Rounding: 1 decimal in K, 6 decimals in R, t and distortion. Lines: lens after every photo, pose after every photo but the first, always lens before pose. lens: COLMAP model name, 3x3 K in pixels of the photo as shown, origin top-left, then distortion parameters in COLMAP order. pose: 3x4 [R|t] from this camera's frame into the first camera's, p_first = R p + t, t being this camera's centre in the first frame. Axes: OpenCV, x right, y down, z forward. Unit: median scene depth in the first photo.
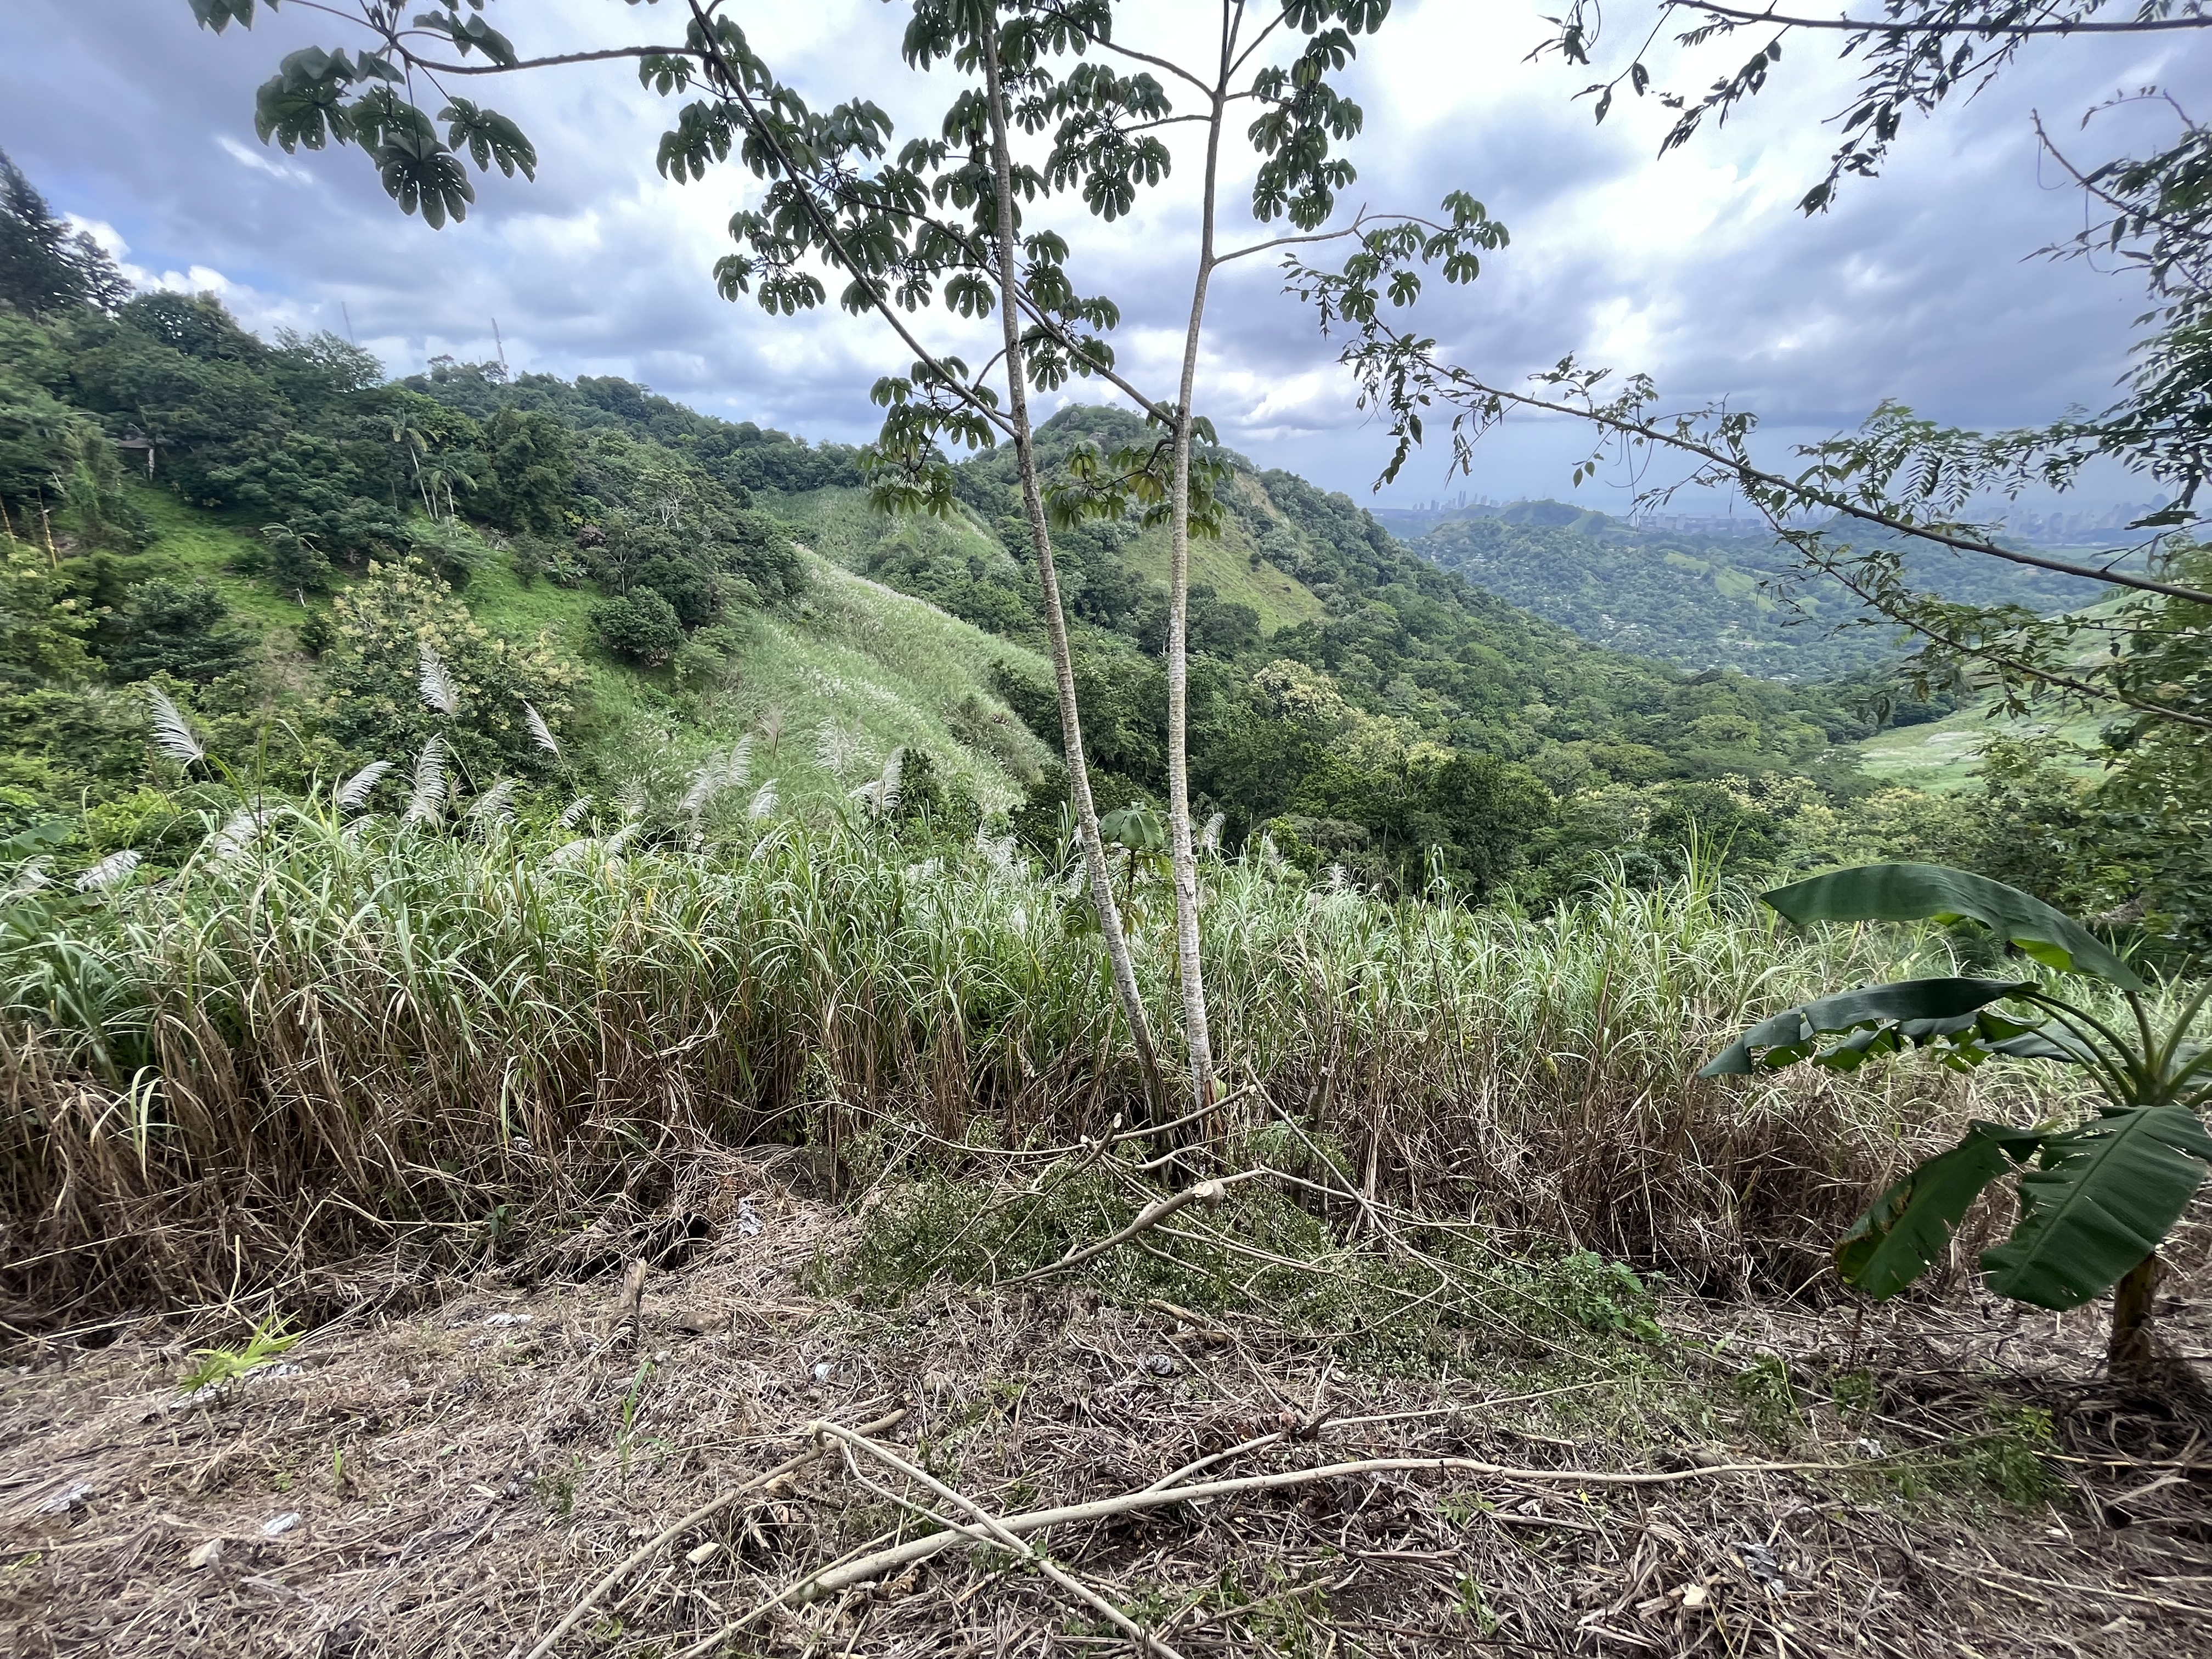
lens RADIAL K [[888.3, 0, 1101.2], [0, 888.3, 831.3], [0, 0, 1]] dist [-0.005310, 0.000260]
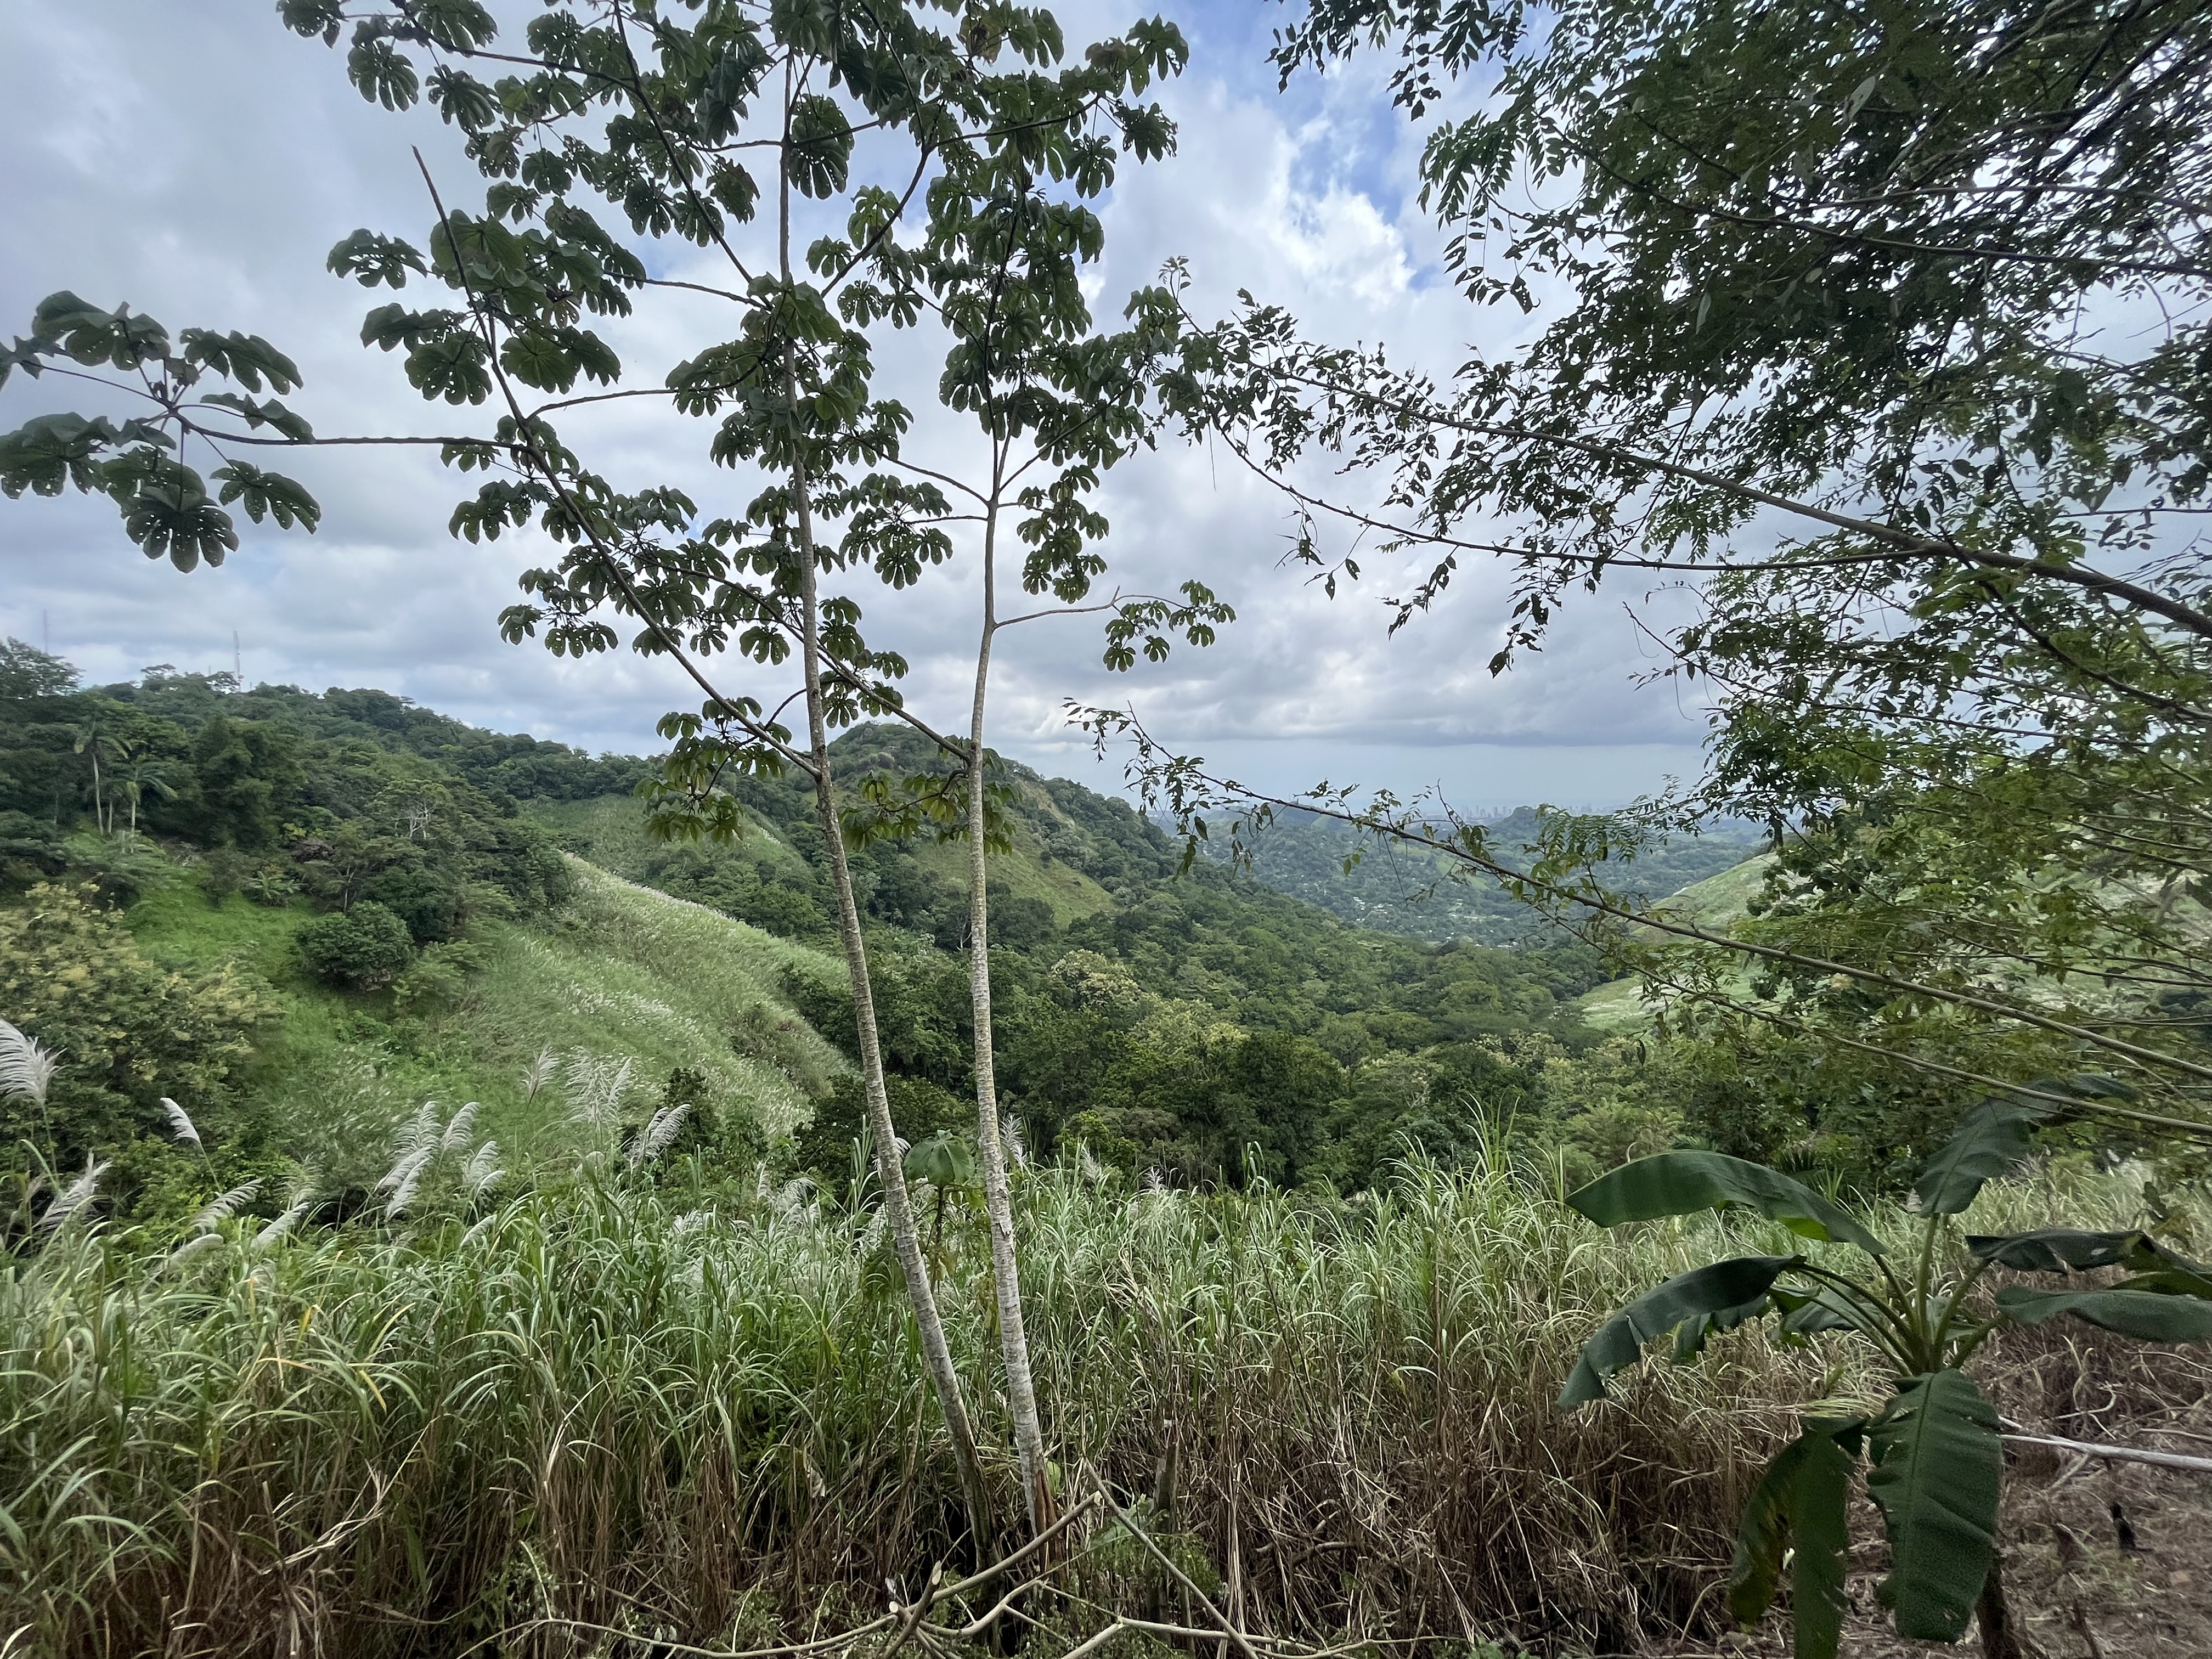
lens RADIAL K [[888.3, 0, 1101.1], [0, 888.3, 827.5], [0, 0, 1]] dist [-0.005310, 0.000260]
pose [[0.974059, -0.014194, 0.225849, -0.003257], [0.086877, 0.945009, -0.315295, -0.018343], [-0.208954, 0.326737, 0.921727, 0.004141]]
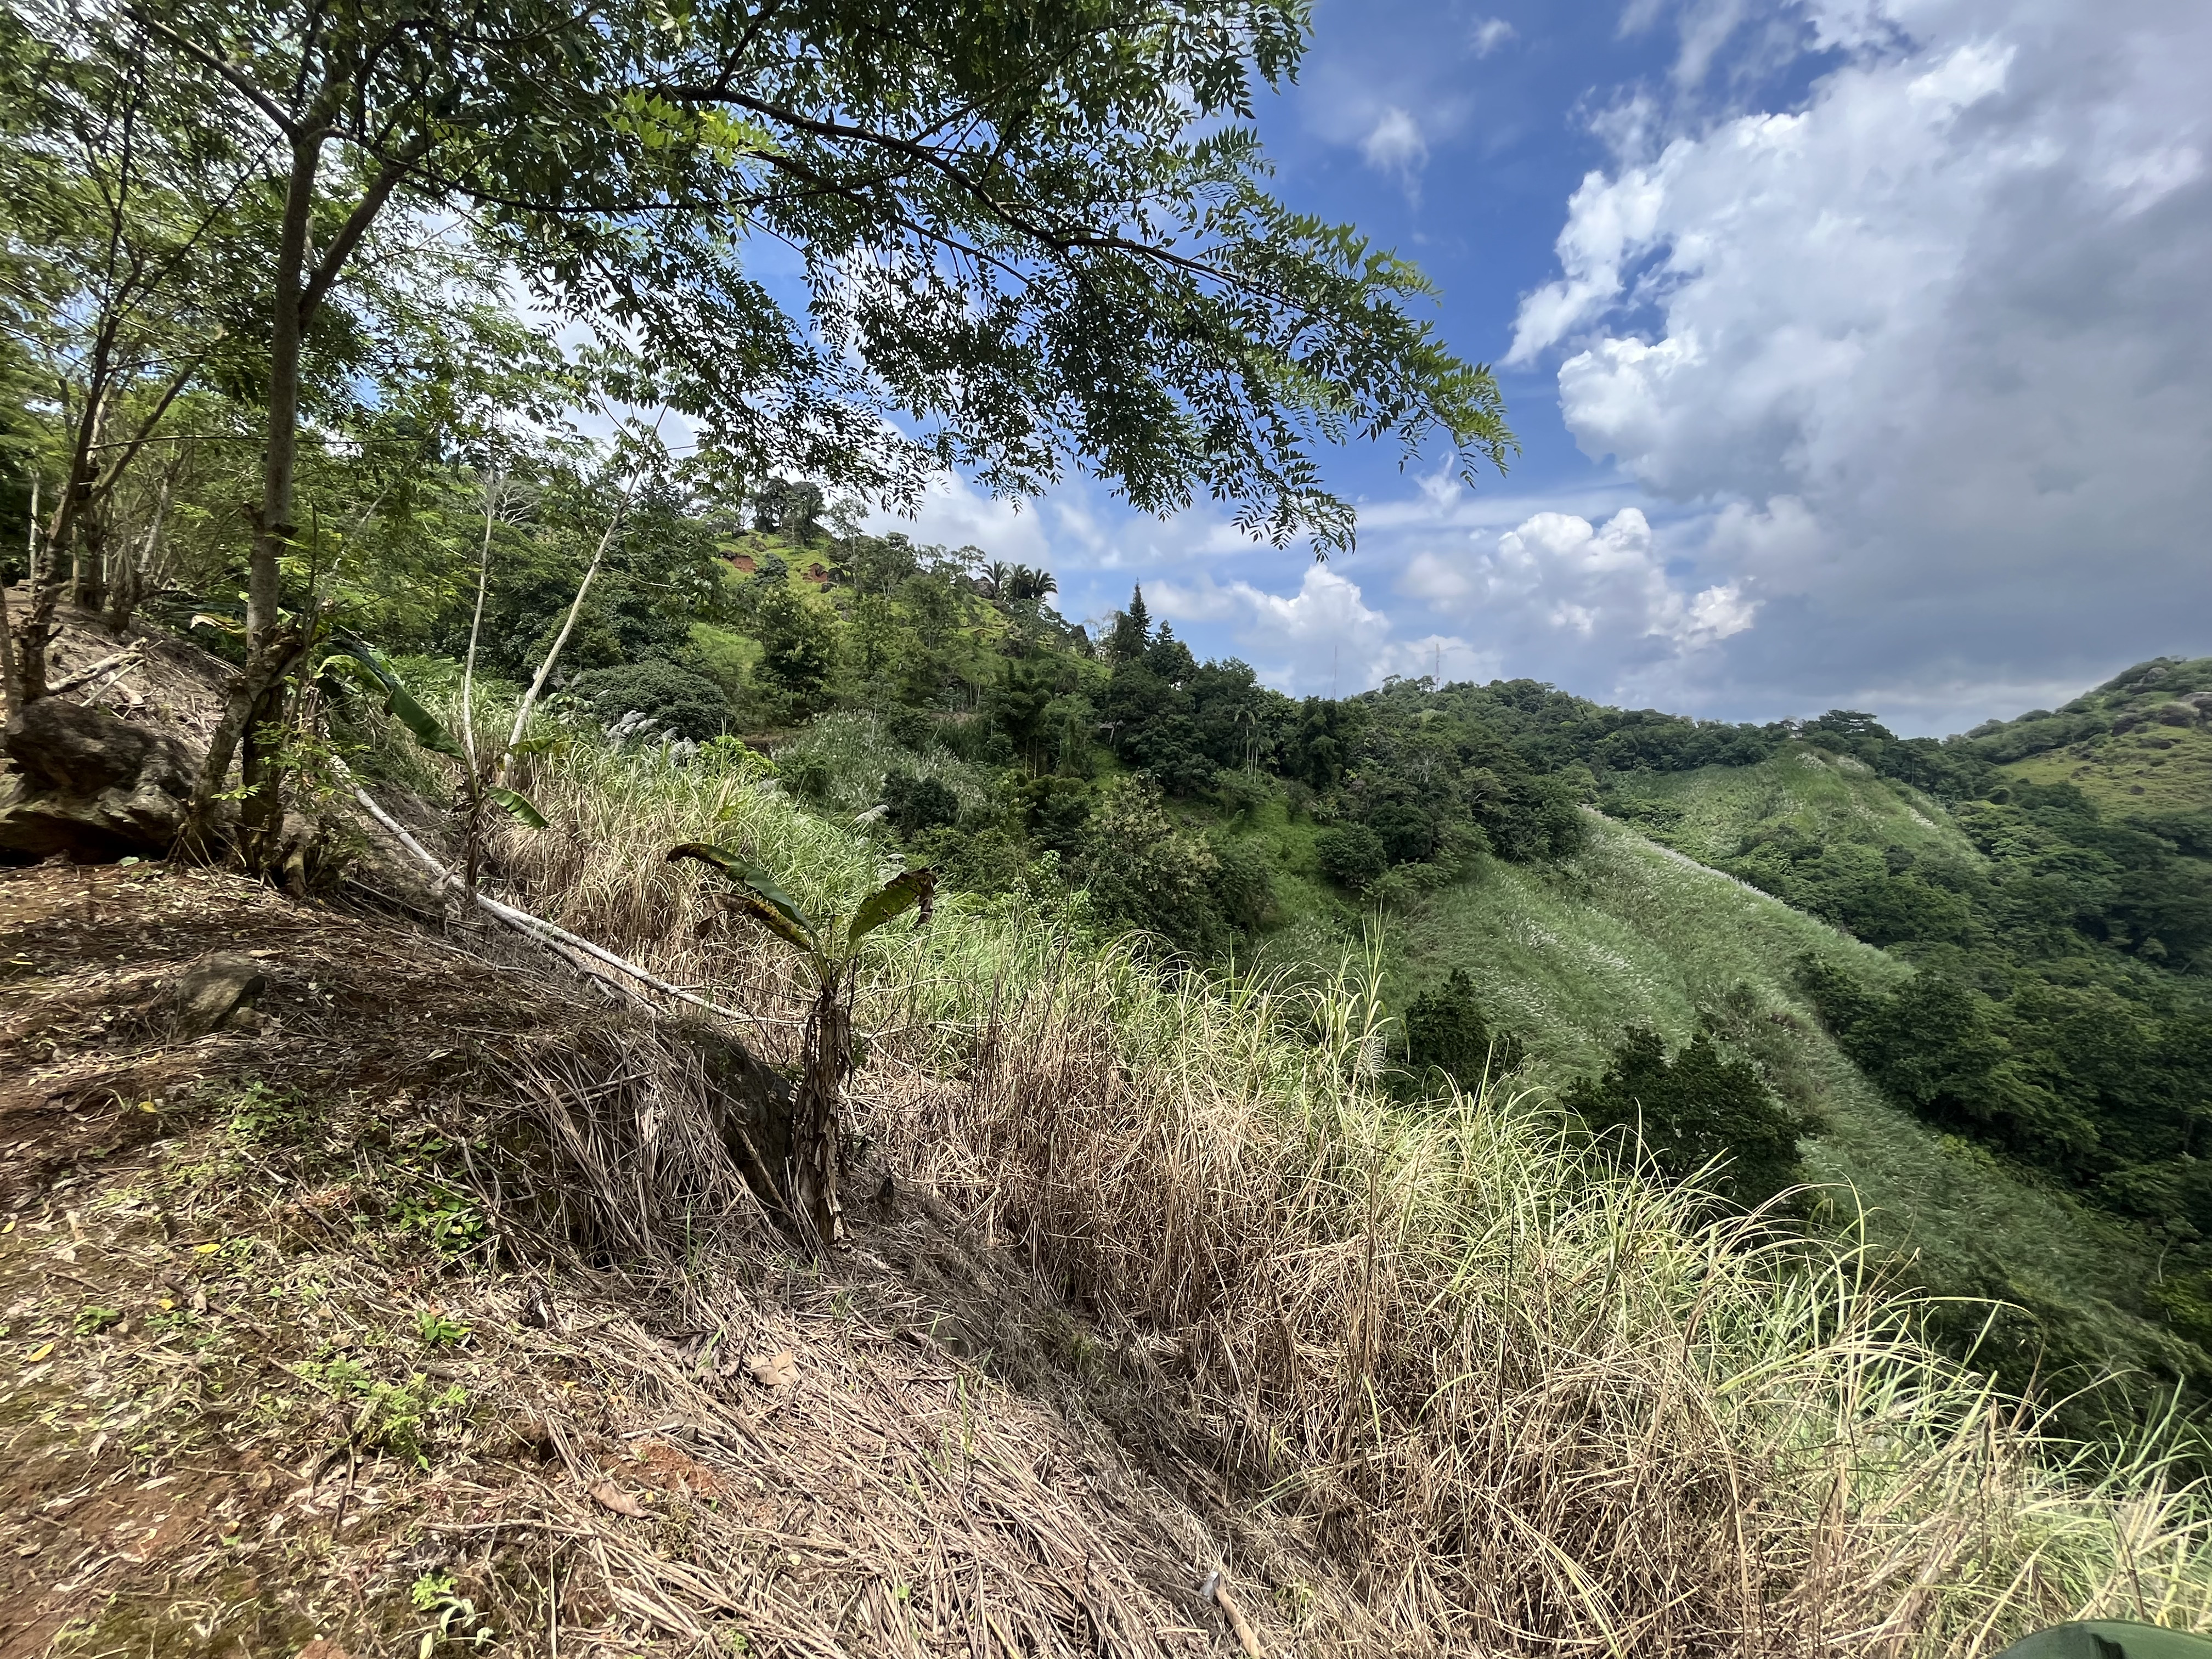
lens RADIAL K [[888.3, 0, 1098.9], [0, 888.3, 830.5], [0, 0, 1]] dist [-0.005310, 0.000260]
pose [[0.589930, 0.047692, -0.806045, 2.418386], [-0.291532, 0.943499, -0.157542, 0.235319], [0.752989, 0.327926, 0.570502, 0.615428]]
